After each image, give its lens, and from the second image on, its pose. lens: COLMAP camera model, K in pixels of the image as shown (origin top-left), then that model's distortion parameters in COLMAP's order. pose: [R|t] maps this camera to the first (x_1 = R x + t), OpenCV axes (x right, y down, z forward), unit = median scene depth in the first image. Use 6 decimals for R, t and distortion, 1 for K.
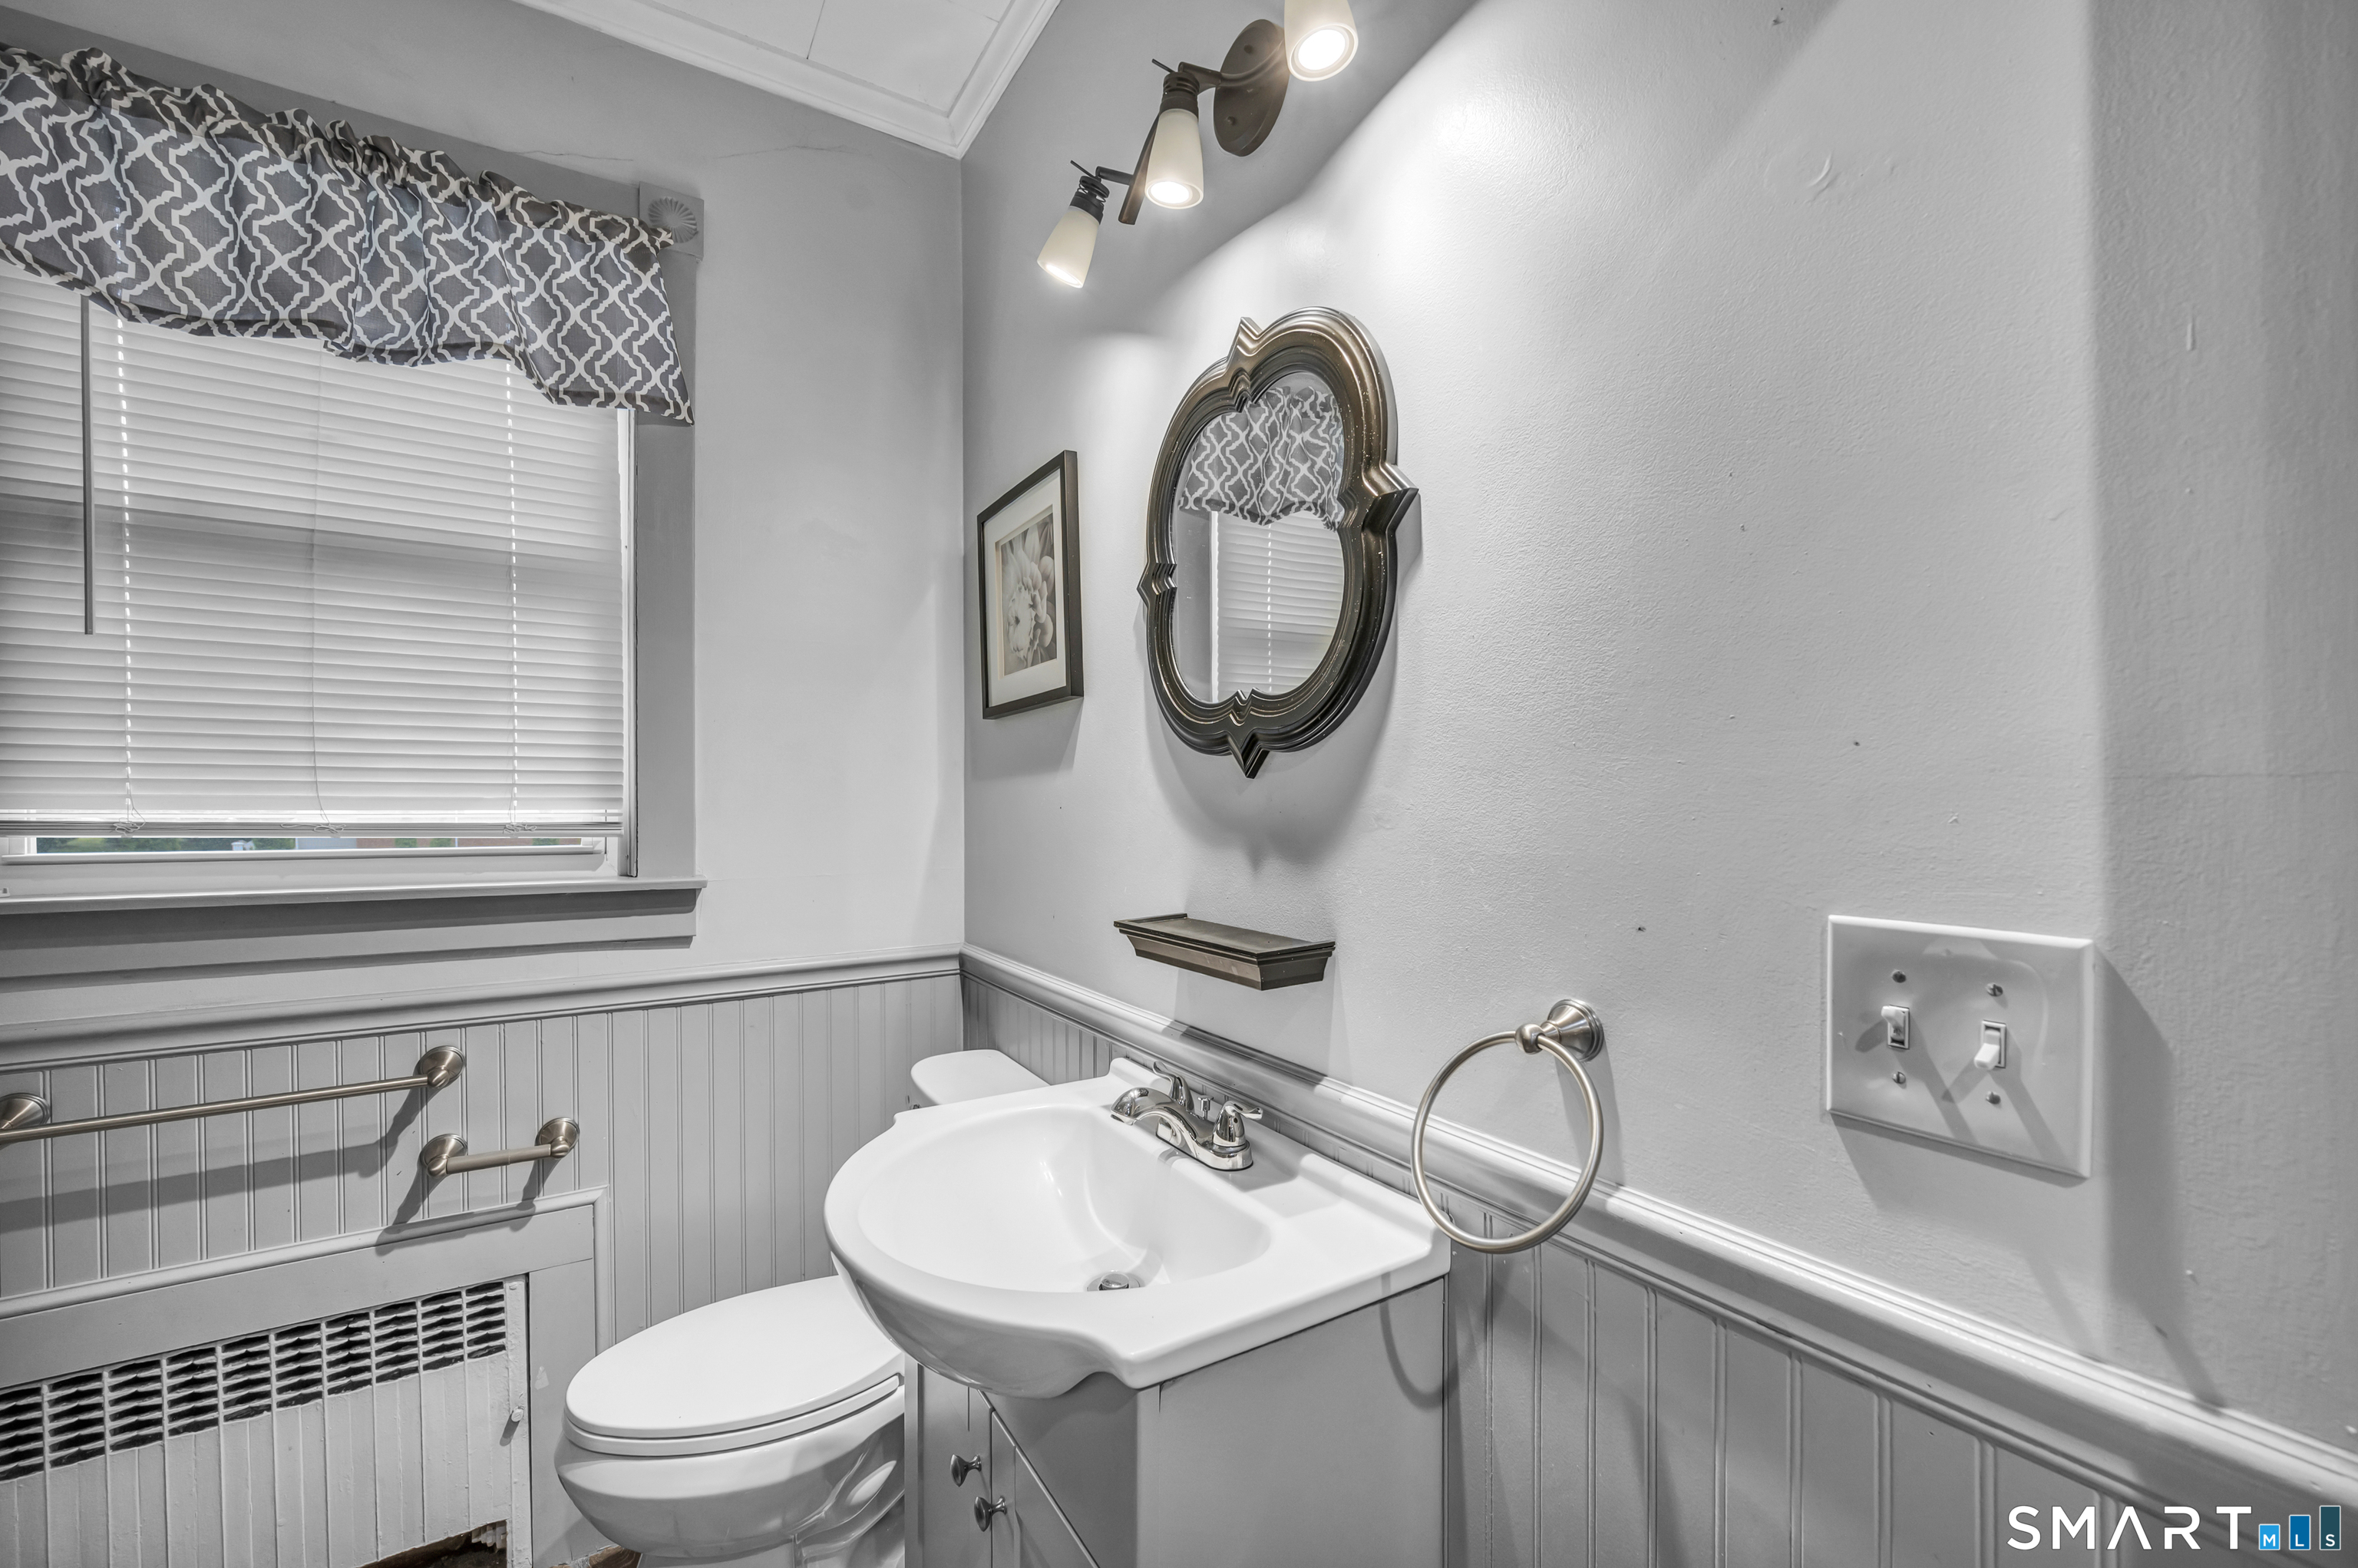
lens RADIAL K [[965.1, 0, 1182.9], [0, 965.1, 793.7], [0, 0, 1]] dist [-0.002149, 0.000251]
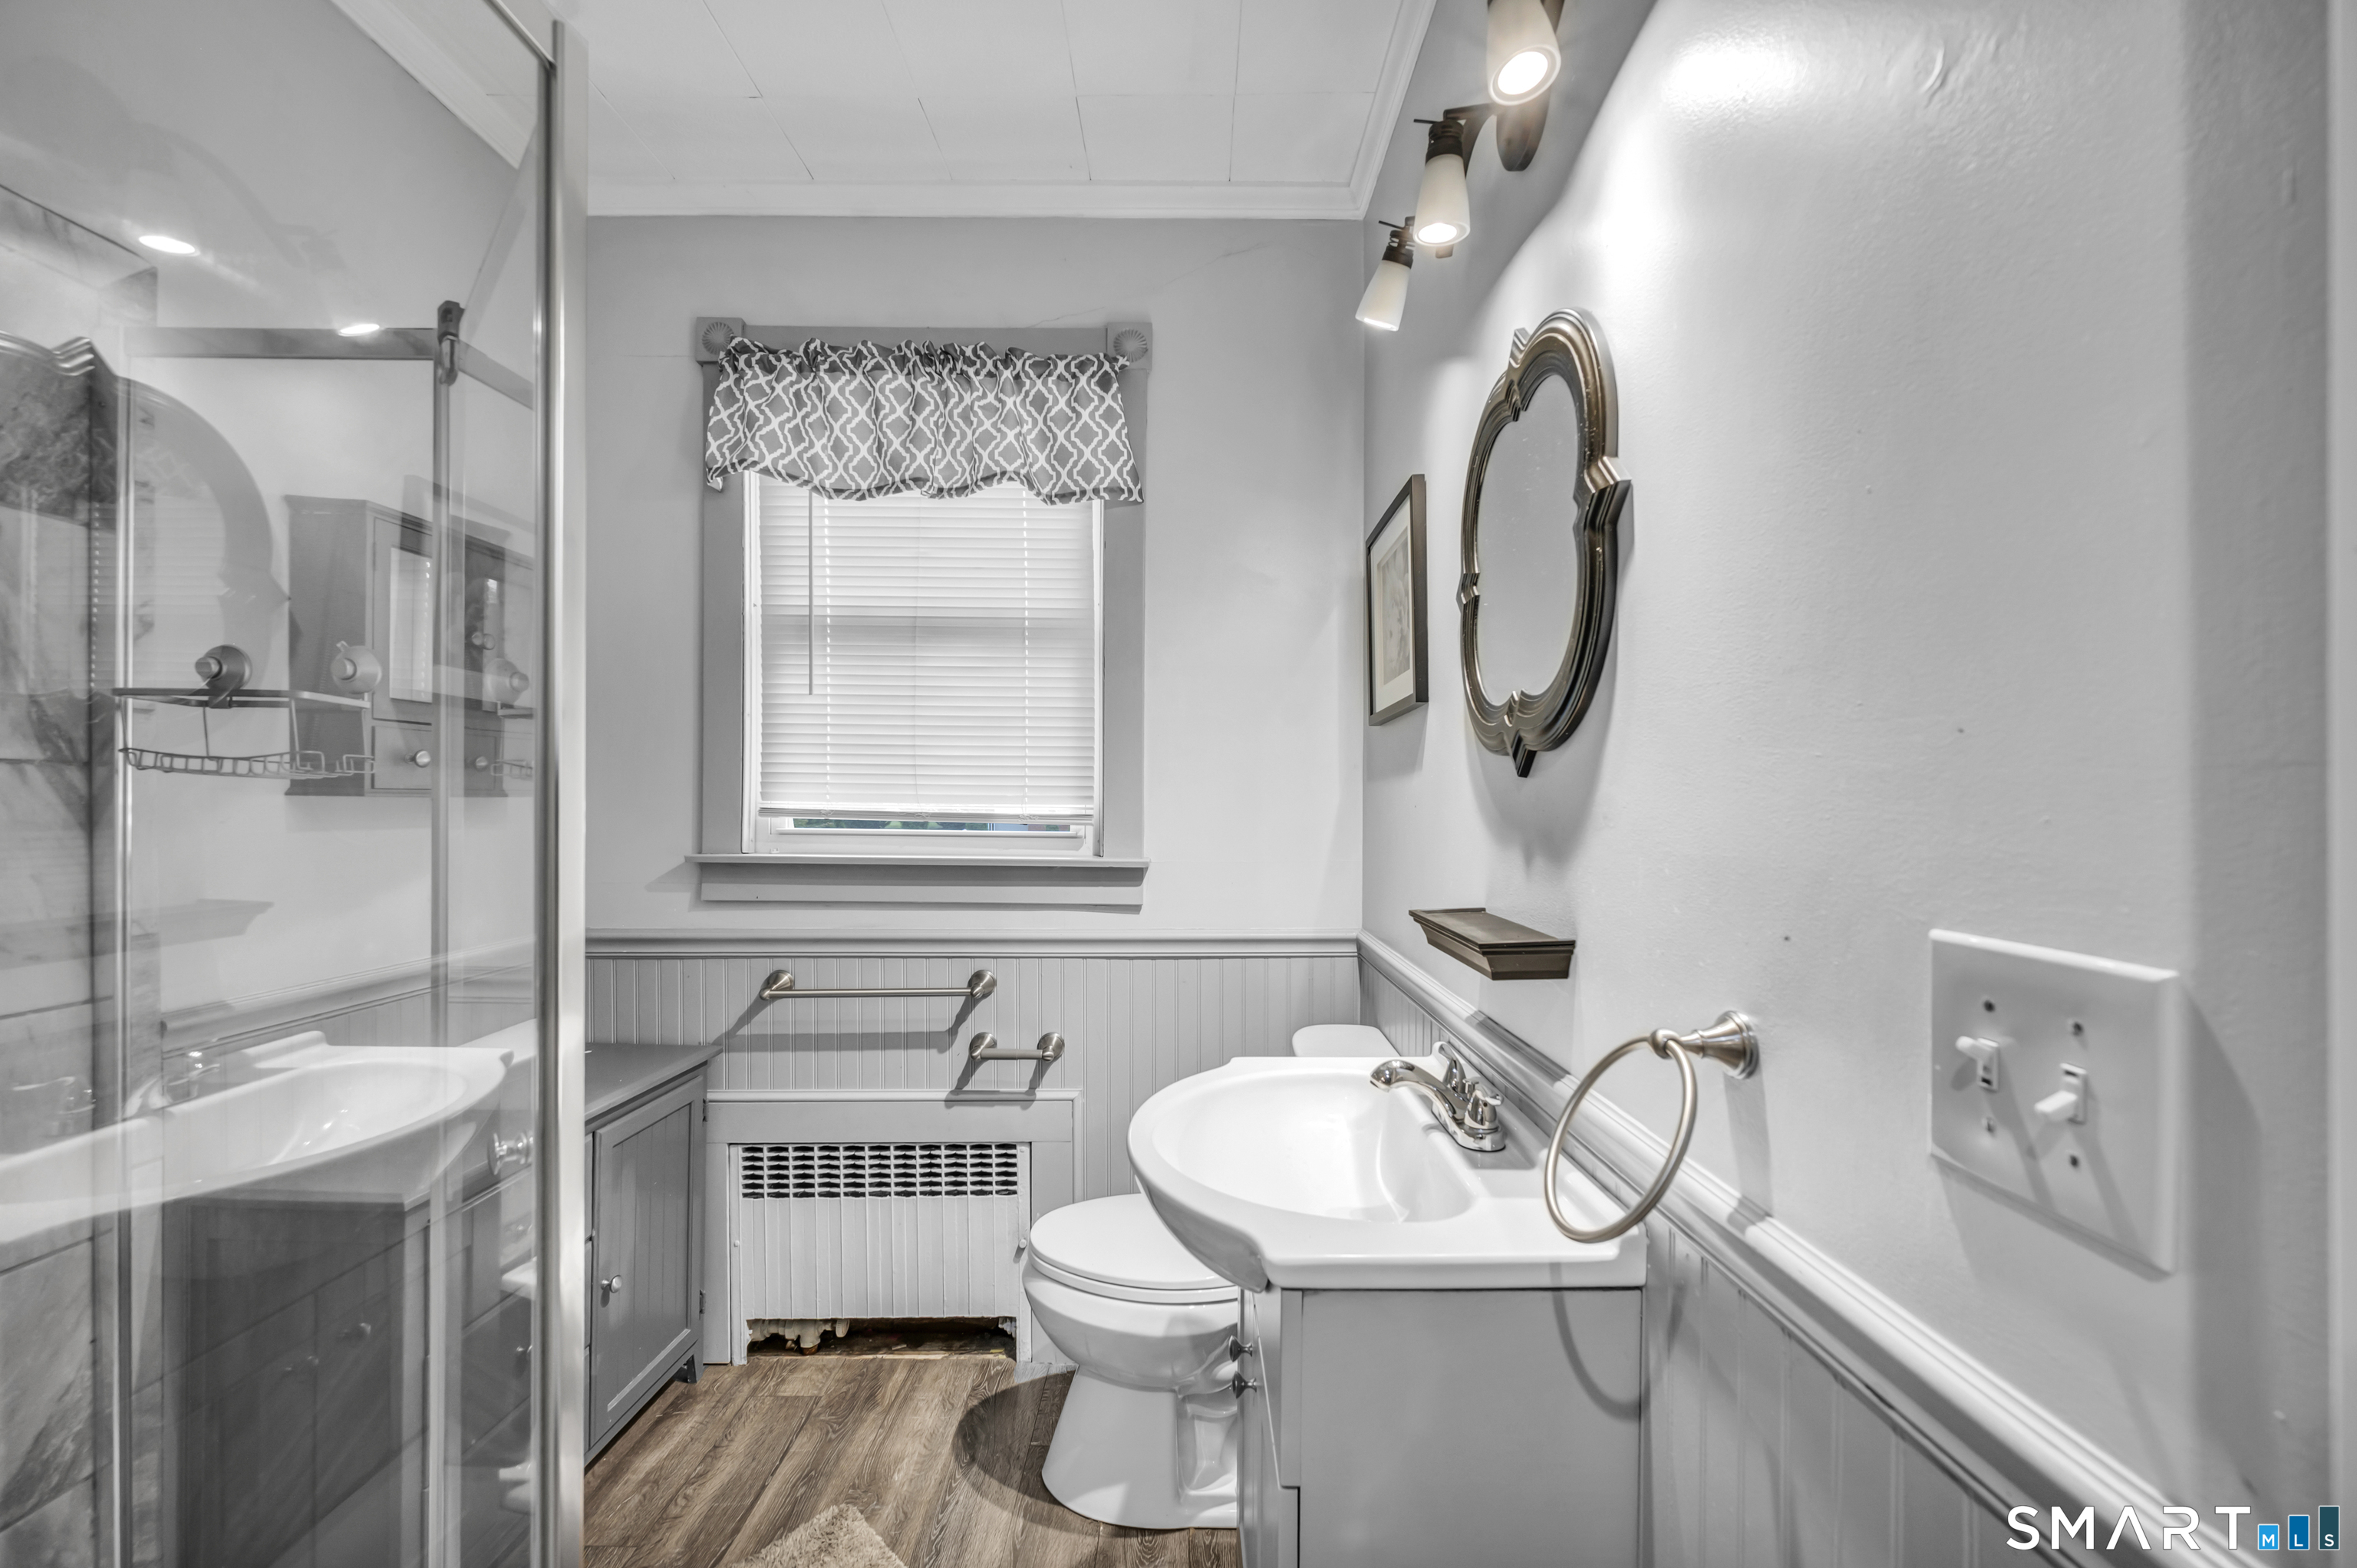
lens RADIAL K [[964.6, 0, 1218.0], [0, 964.6, 794.8], [0, 0, 1]] dist [-0.002149, 0.000251]
pose [[0.852886, 0.002735, -0.522091, 0.309397], [-0.004070, 0.999991, -0.001411, 0.004628], [0.522082, 0.003329, 0.852889, -0.038330]]
